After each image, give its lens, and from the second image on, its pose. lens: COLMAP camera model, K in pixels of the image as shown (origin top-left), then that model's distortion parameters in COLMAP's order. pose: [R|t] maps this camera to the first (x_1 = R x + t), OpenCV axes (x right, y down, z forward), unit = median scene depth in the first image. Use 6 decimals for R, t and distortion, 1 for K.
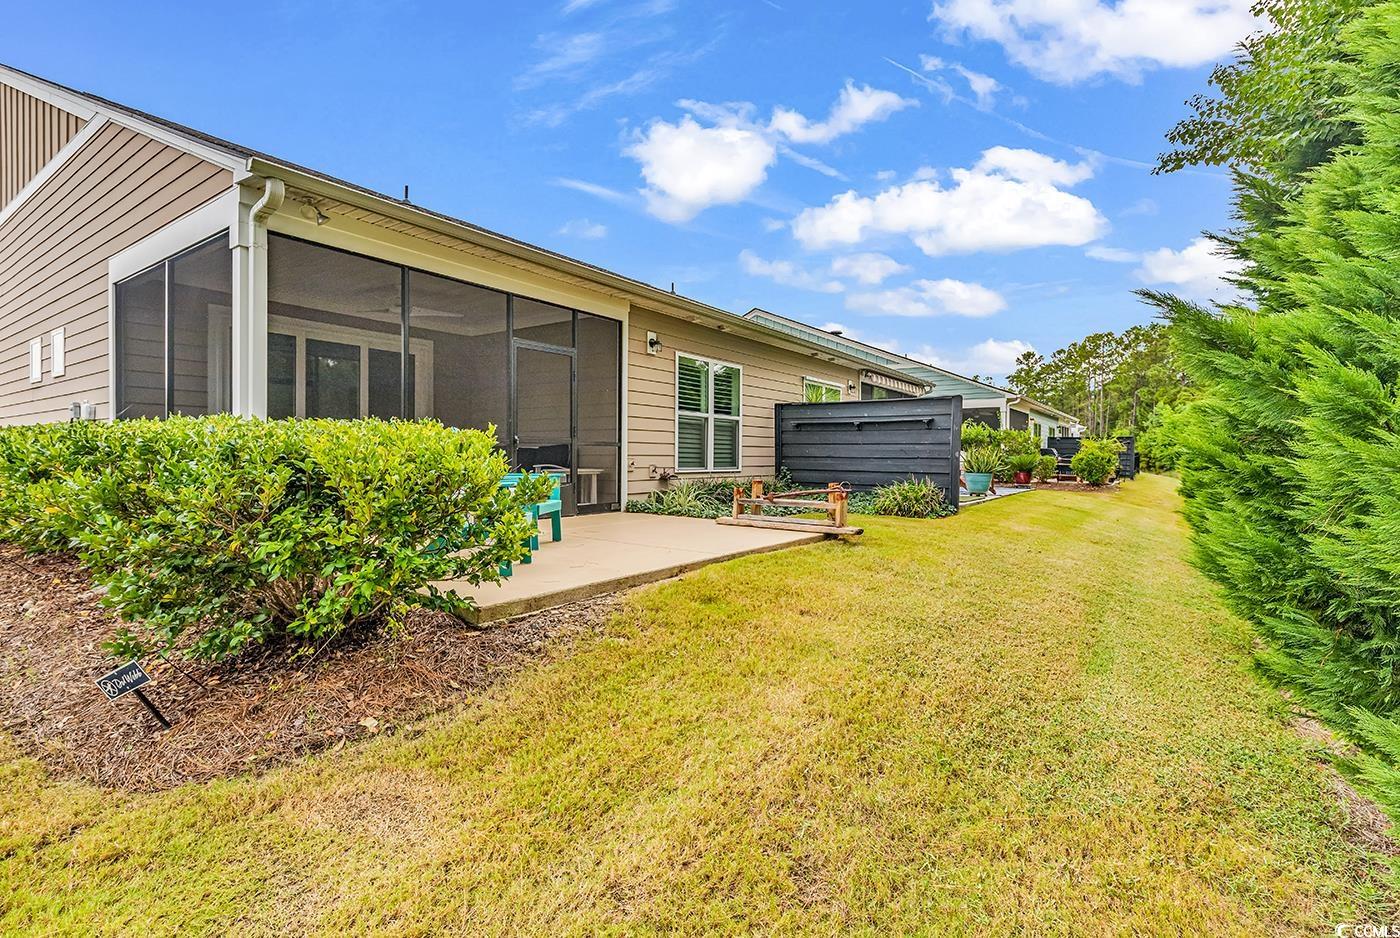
lens RADIAL K [[665.8, 0, 700.0], [0, 665.8, 469.0], [0, 0, 1]] dist [-0.001064, -0.000130]
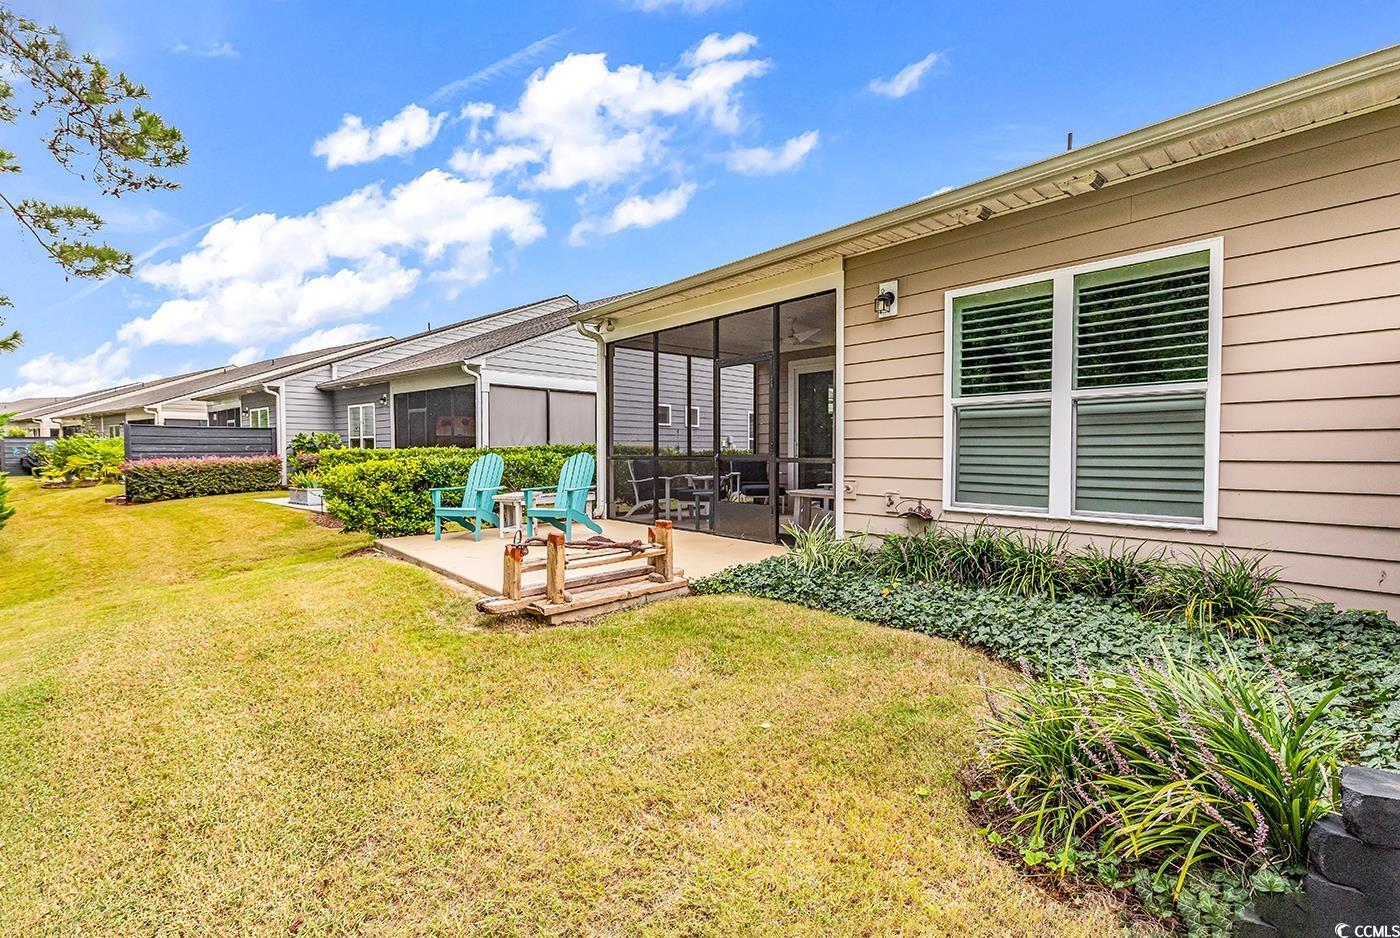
lens RADIAL K [[665.8, 0, 700.0], [0, 665.8, 469.0], [0, 0, 1]] dist [-0.001064, -0.000130]
pose [[-0.260768, 0.029763, -0.964943, 0.548435], [-0.007012, 0.999440, 0.032722, -0.044995], [0.965376, 0.015299, -0.260413, 0.931663]]
